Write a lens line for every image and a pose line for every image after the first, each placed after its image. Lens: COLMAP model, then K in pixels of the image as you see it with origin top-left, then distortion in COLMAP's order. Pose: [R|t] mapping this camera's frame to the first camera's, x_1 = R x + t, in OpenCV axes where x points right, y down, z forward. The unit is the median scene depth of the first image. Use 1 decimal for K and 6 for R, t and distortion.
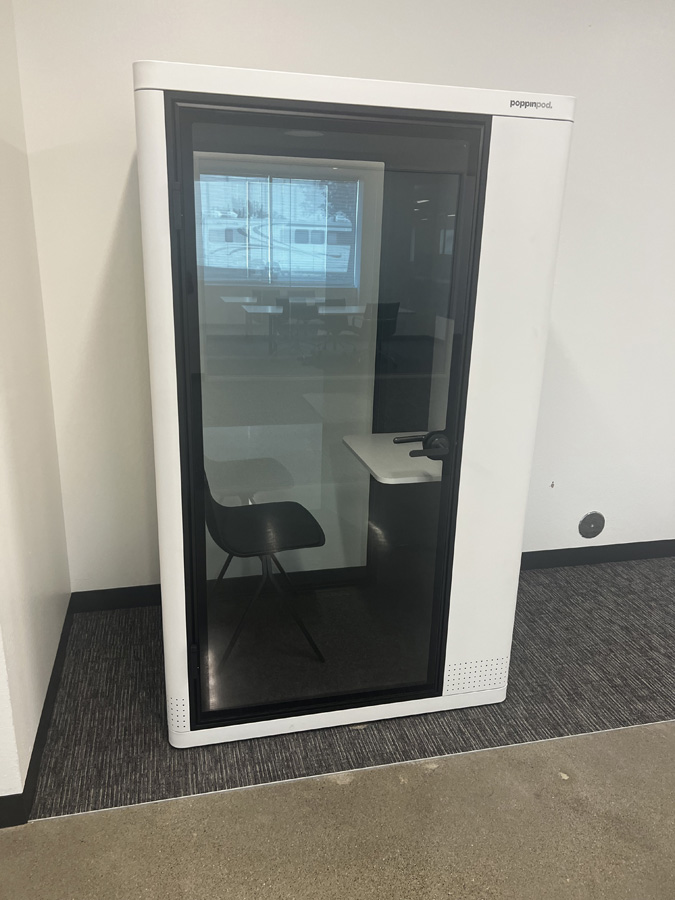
lens RADIAL K [[688.4, 0, 337.5], [0, 688.4, 450.0], [0, 0, 1]] dist [-0.002031, 0.001760]
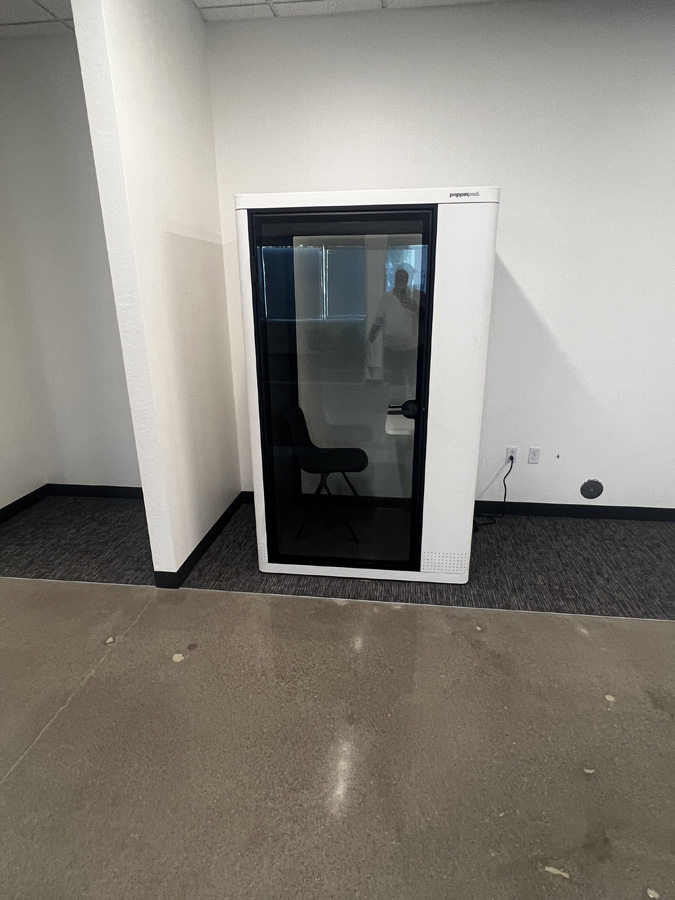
lens RADIAL K [[496.5, 0, 337.5], [0, 496.5, 450.0], [0, 0, 1]] dist [-0.027787, 0.000074]
pose [[0.933854, 0.077257, -0.349210, 0.367069], [-0.071419, 0.997008, 0.029583, 0.060766], [0.350451, -0.002686, 0.936577, -0.139077]]
